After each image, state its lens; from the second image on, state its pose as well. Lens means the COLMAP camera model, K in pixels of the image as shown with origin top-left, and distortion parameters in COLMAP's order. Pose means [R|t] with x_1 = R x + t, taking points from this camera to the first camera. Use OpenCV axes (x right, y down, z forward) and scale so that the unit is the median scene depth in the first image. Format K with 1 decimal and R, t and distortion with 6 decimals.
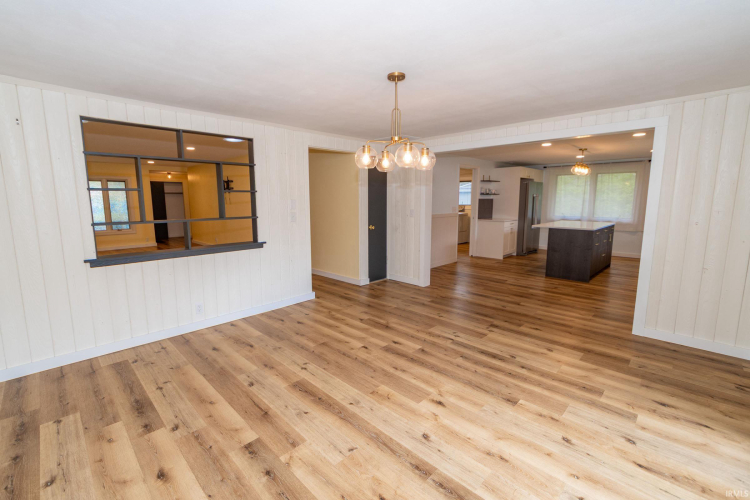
lens RADIAL K [[329.1, 0, 367.4], [0, 329.1, 246.7], [0, 0, 1]] dist [0.001053, 0.000894]
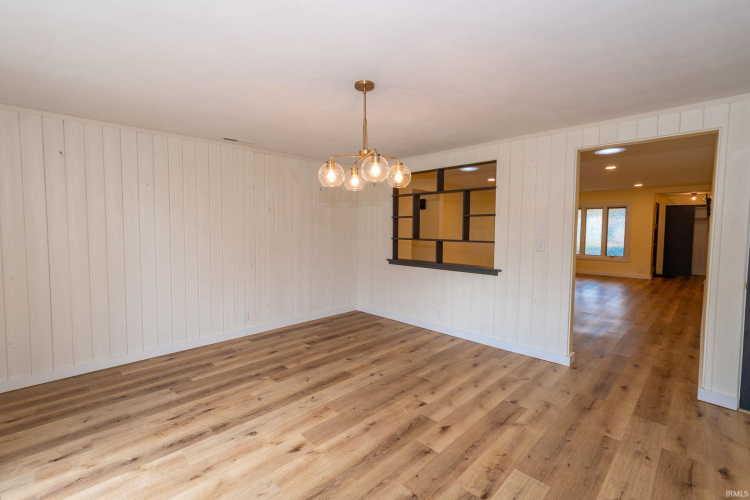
lens RADIAL K [[332.7, 0, 362.5], [0, 332.7, 246.9], [0, 0, 1]] dist [0.002582, 0.000317]
pose [[-0.014931, 0.066544, -0.997672, 0.862401], [-0.151015, 0.986187, 0.068038, -0.117195], [0.988419, 0.151679, -0.004676, 0.885294]]
